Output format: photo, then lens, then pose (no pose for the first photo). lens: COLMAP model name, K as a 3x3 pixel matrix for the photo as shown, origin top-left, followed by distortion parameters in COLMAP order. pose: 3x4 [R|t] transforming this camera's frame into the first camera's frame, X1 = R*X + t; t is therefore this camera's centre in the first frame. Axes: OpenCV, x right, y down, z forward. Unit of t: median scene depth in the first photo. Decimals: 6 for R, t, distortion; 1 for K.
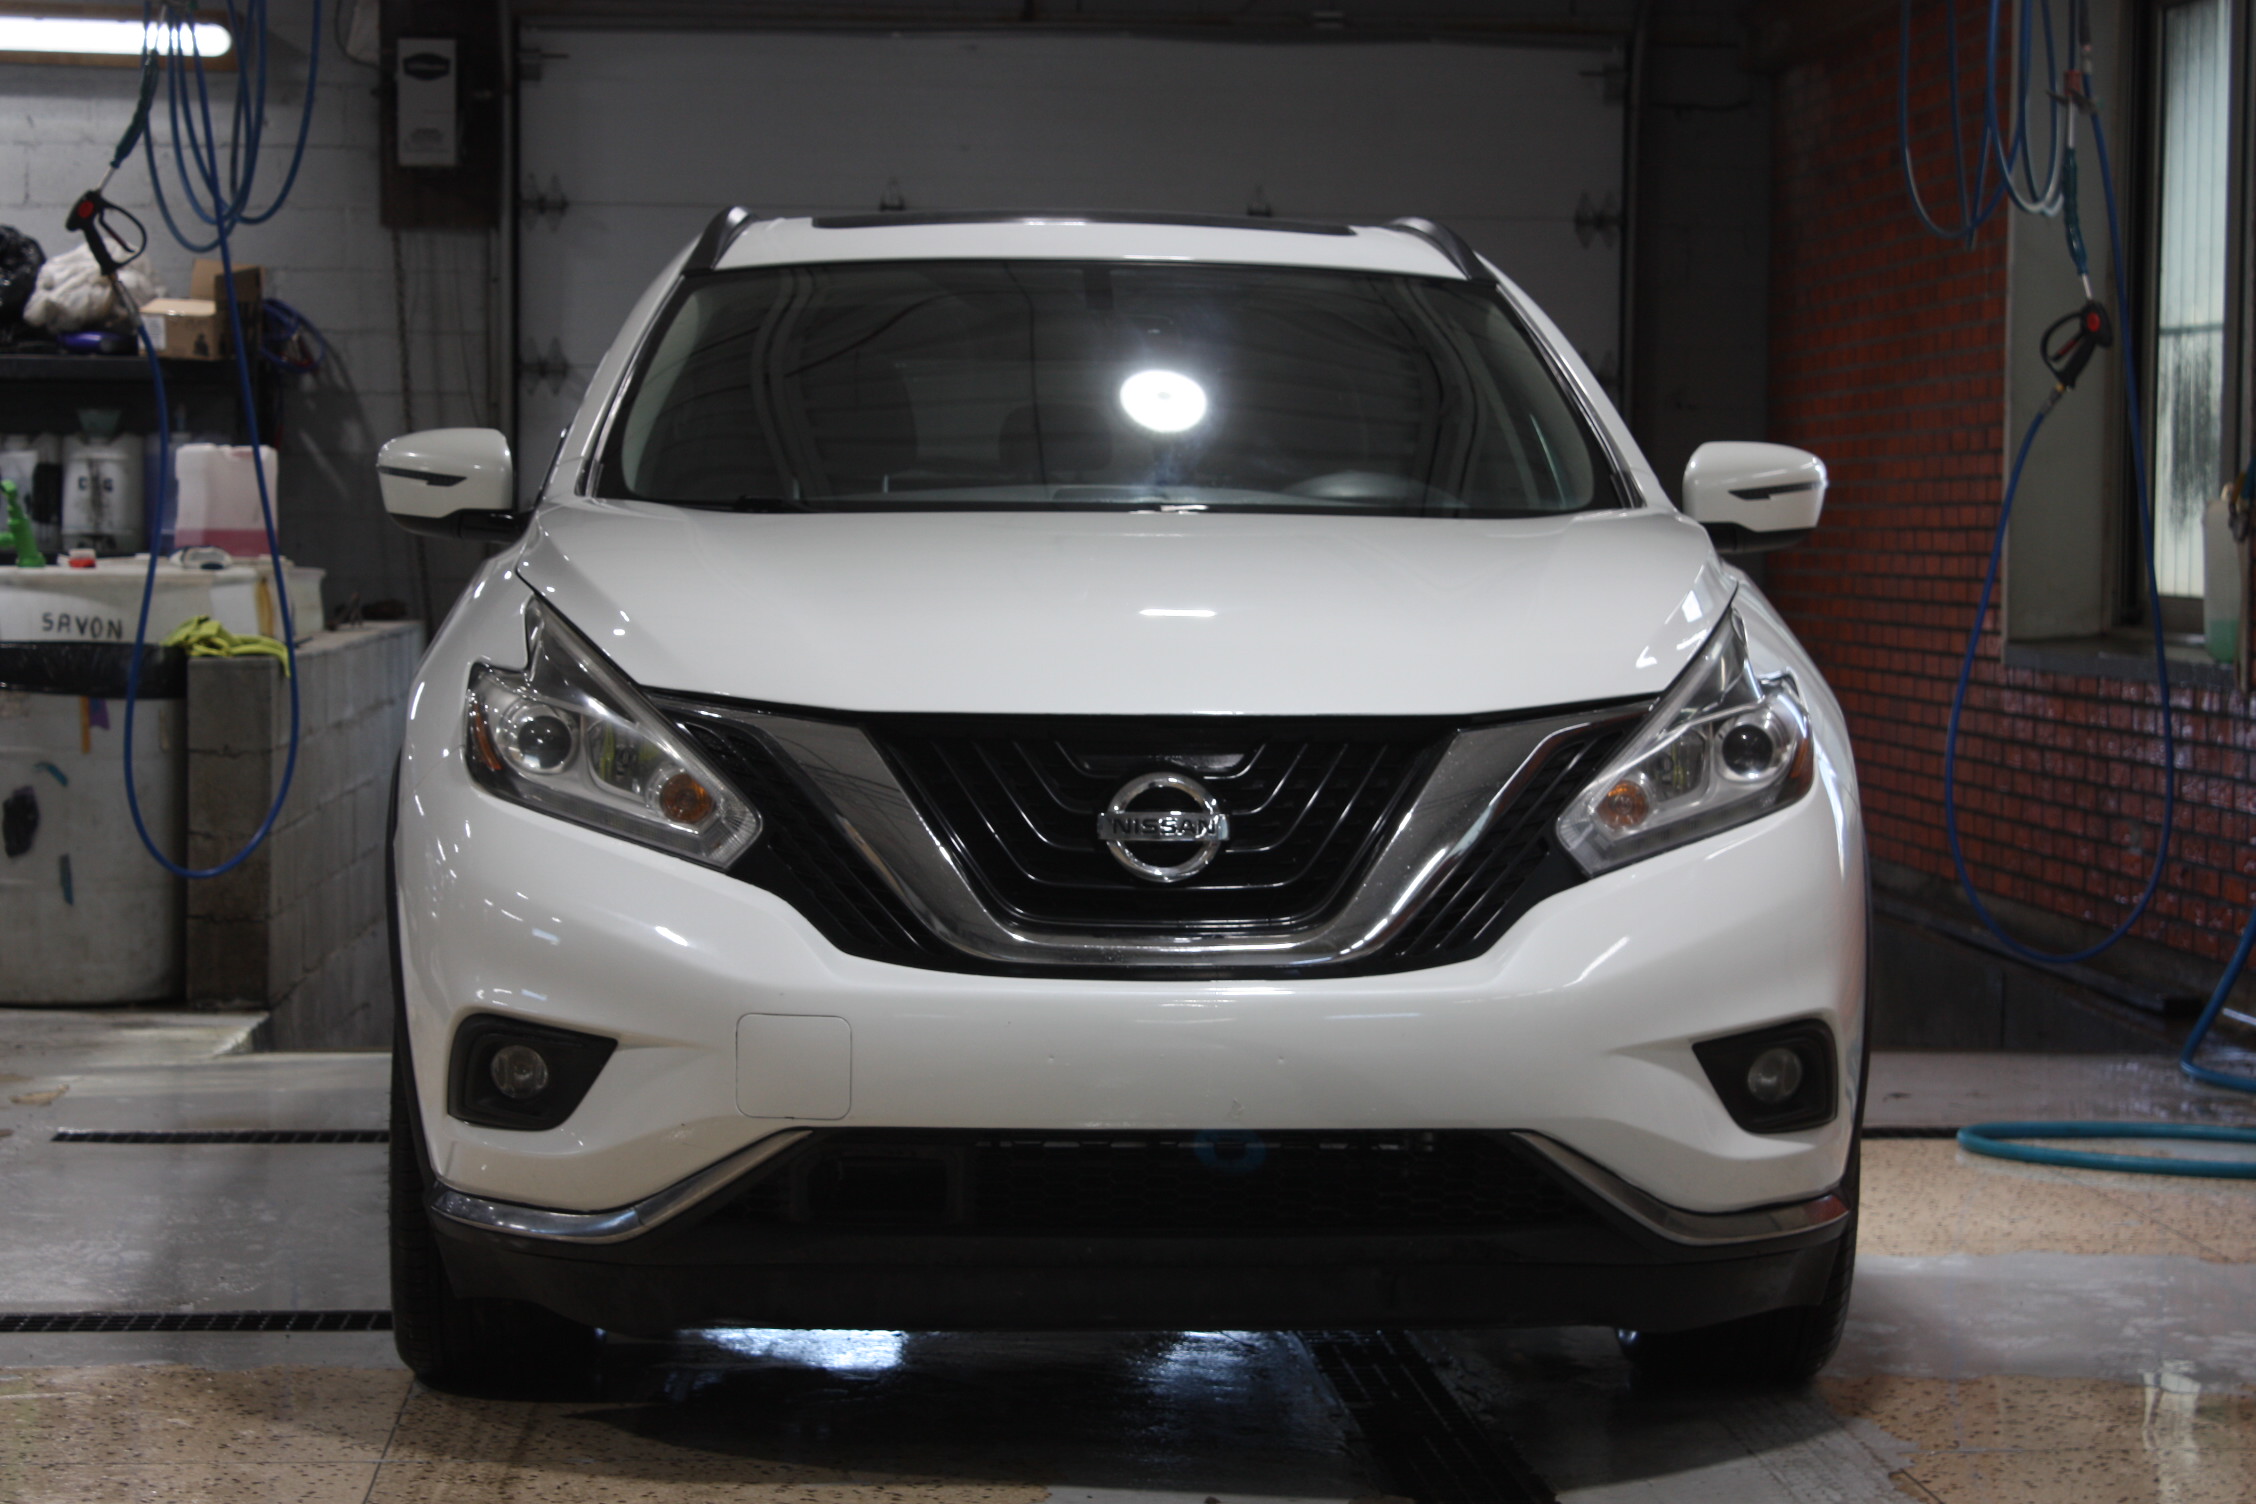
lens RADIAL K [[5032.6, 0, 1128.0], [0, 5032.6, 752.0], [0, 0, 1]] dist [0.079556, -0.310530]
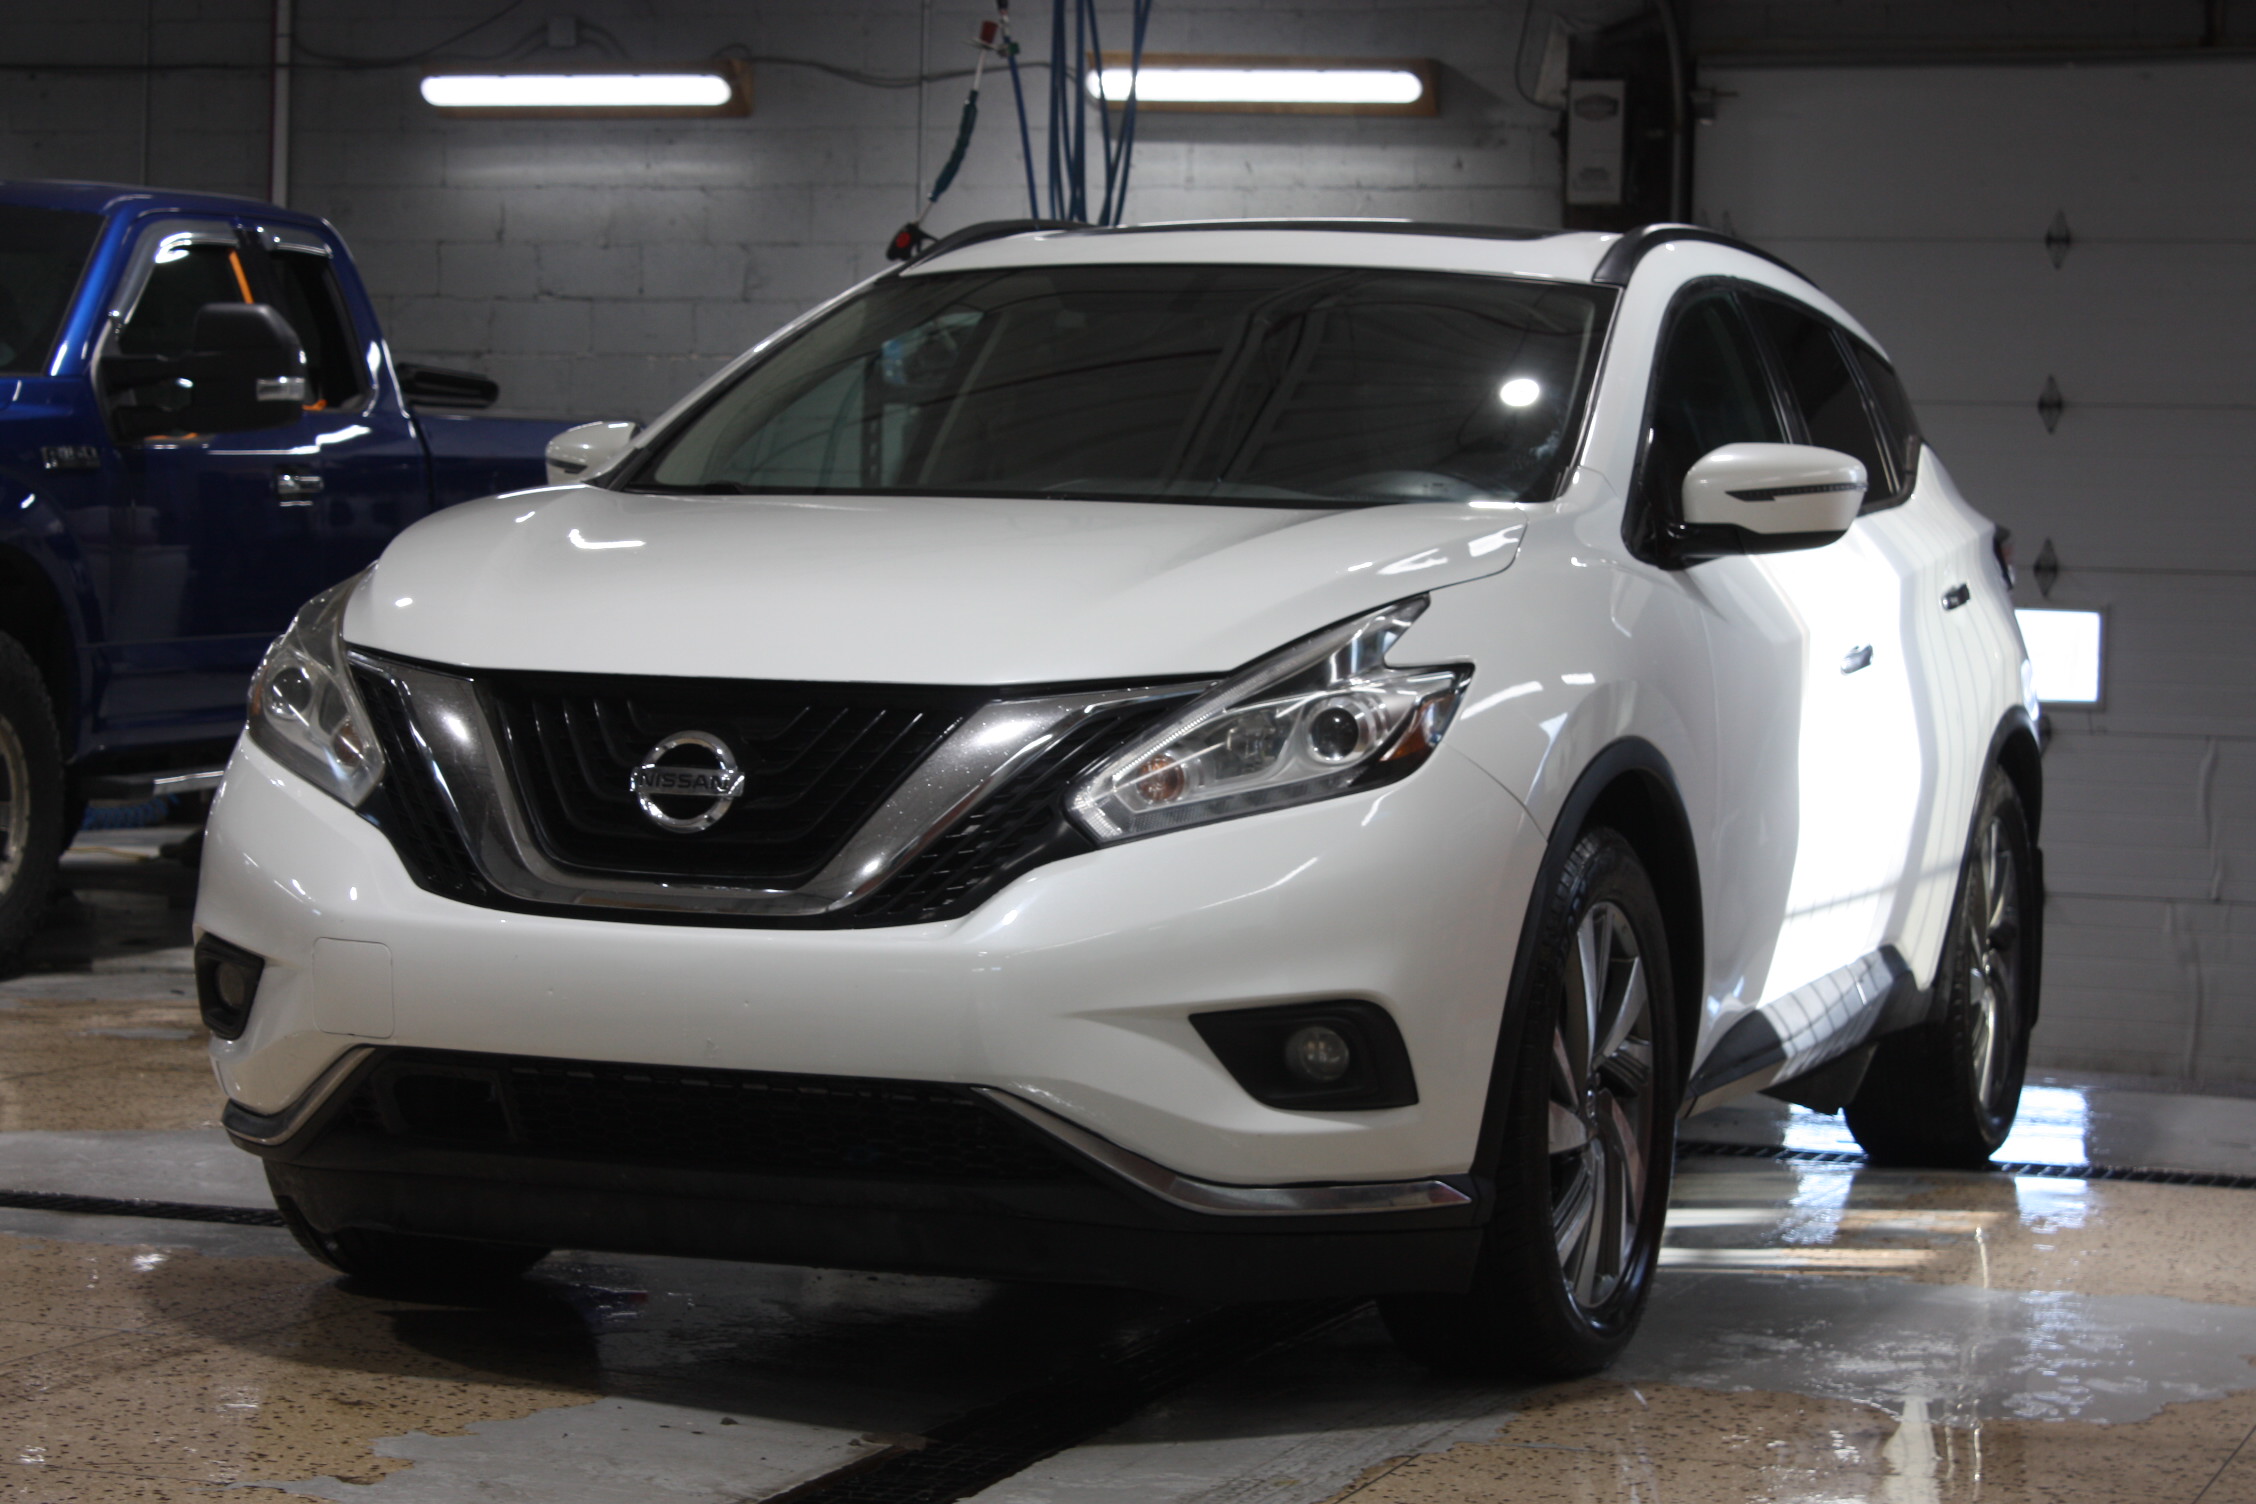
lens RADIAL K [[5032.6, 0, 1128.0], [0, 5032.6, 752.0], [0, 0, 1]] dist [0.079556, -0.310530]
pose [[0.915193, 0.031215, -0.401805, 0.498218], [-0.036059, 0.999340, -0.004496, 0.009604], [0.401400, 0.018603, 0.915714, 0.056996]]
